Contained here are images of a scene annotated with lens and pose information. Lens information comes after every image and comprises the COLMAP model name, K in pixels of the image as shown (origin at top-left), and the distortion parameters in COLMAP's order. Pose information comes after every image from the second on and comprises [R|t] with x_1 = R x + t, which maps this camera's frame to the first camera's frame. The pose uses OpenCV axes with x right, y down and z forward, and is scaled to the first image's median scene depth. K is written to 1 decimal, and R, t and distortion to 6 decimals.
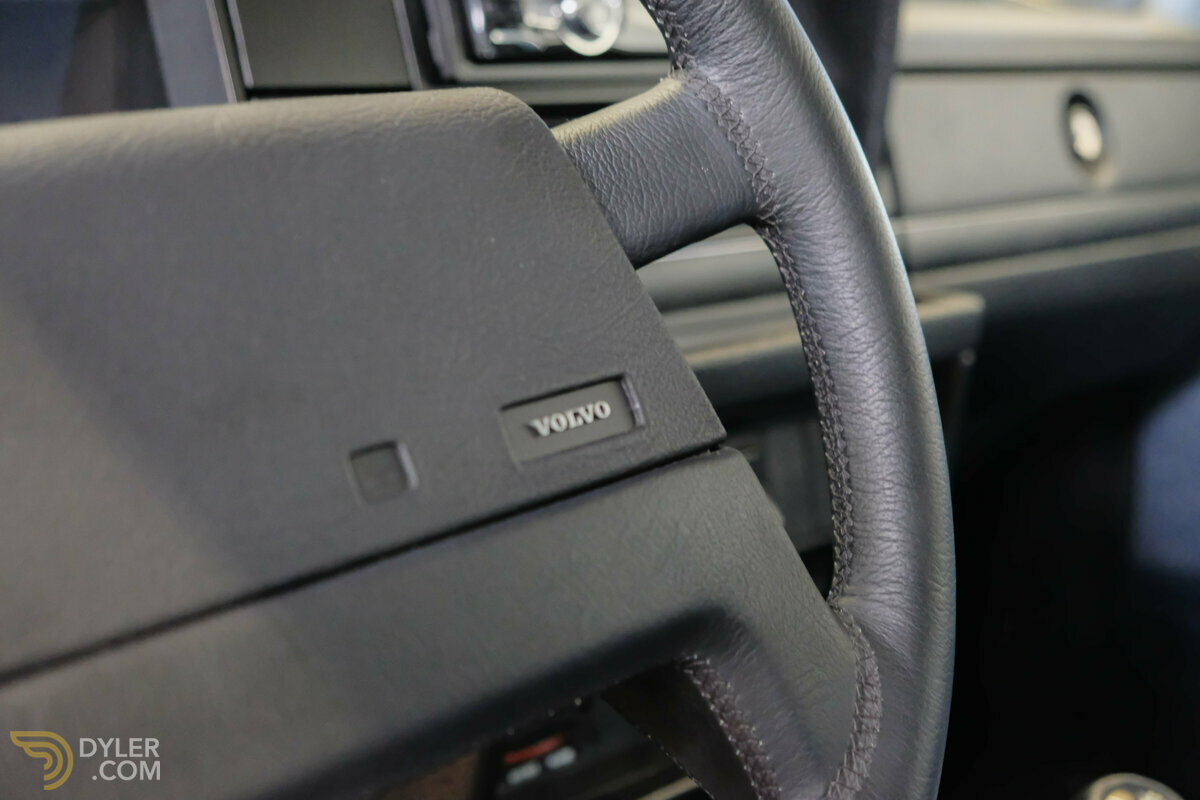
lens RADIAL K [[1935.9, 0, 602.0], [0, 1935.9, 392.6], [0, 0, 1]] dist [-0.049198, 0.000000]
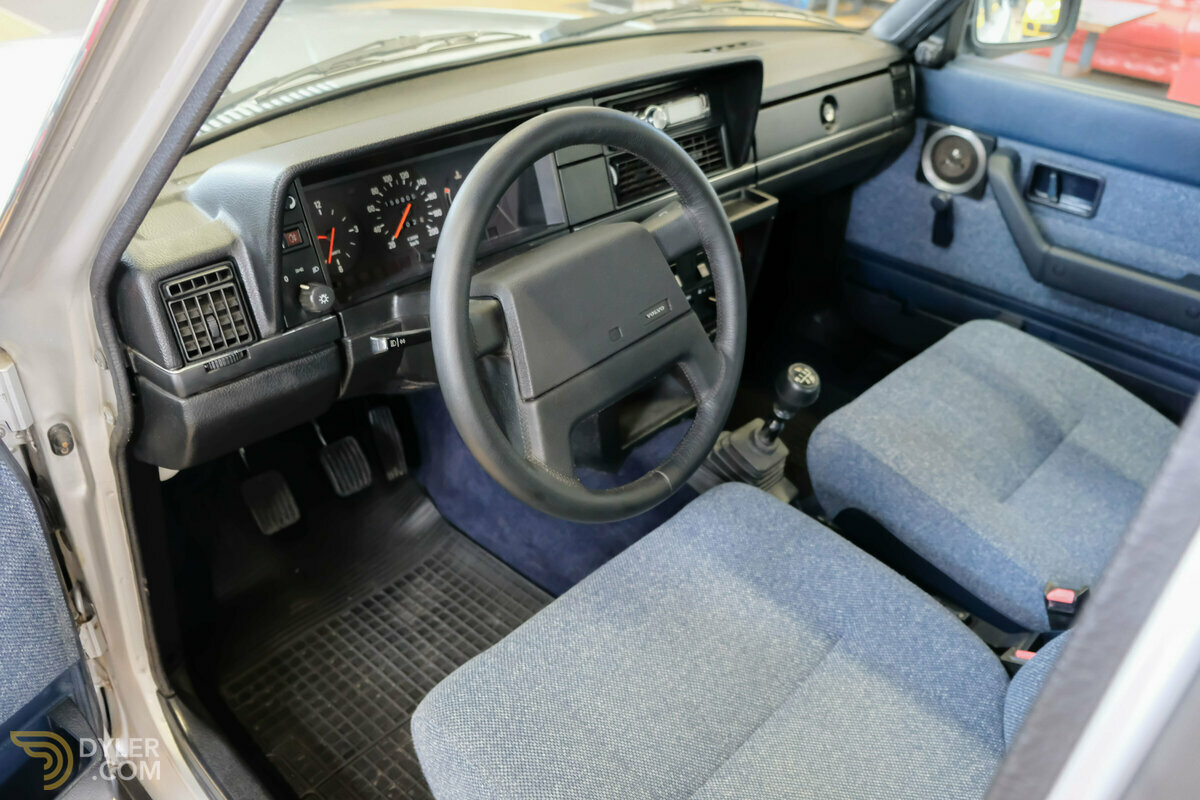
lens RADIAL K [[923.4, 0, 603.4], [0, 923.4, 406.0], [0, 0, 1]] dist [0.001334, 0.001096]
pose [[0.999332, 0.025226, -0.026435, -0.060304], [-0.013919, 0.931725, 0.362899, -0.452288], [0.033785, -0.362288, 0.931454, -0.841392]]
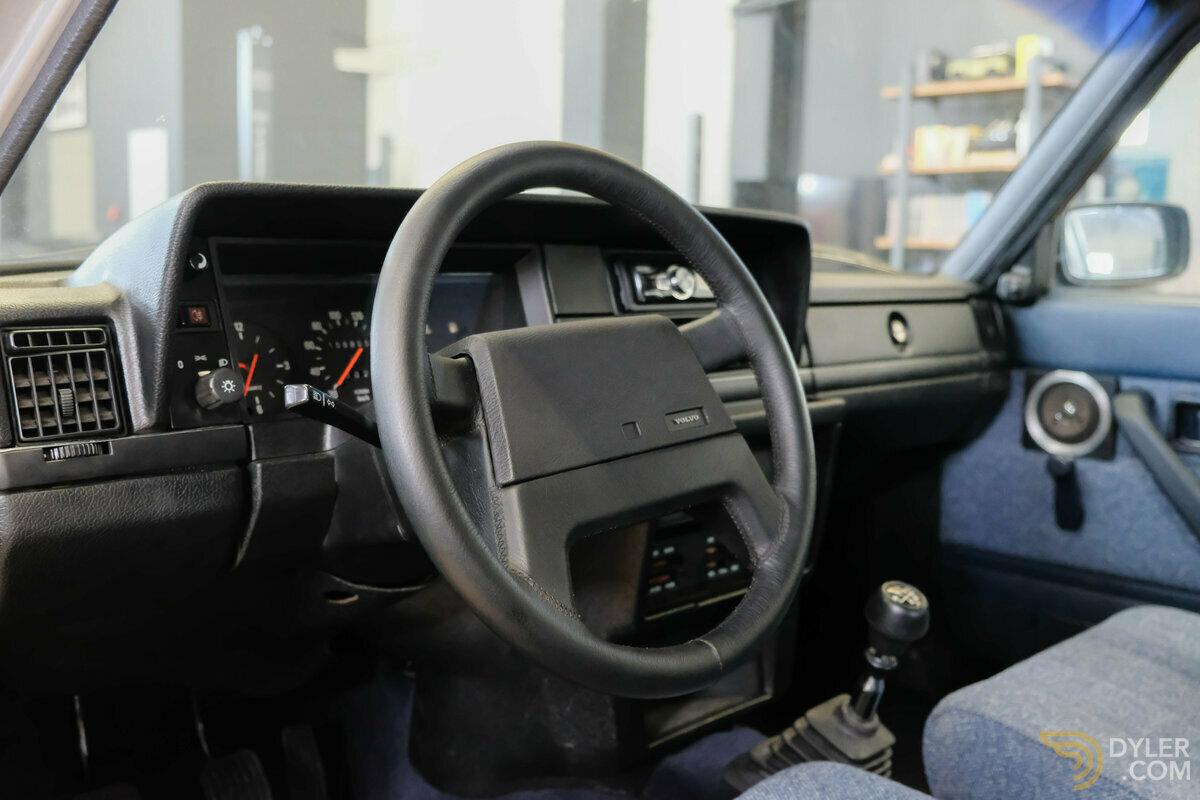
lens RADIAL K [[1187.2, 0, 615.4], [0, 1187.2, 420.7], [0, 0, 1]] dist [0.033645, 0.000000]
pose [[0.999223, -0.002155, -0.039355, -0.046303], [-0.000349, 0.997982, -0.063493, 0.115575], [0.039413, 0.063458, 0.997206, -0.769888]]
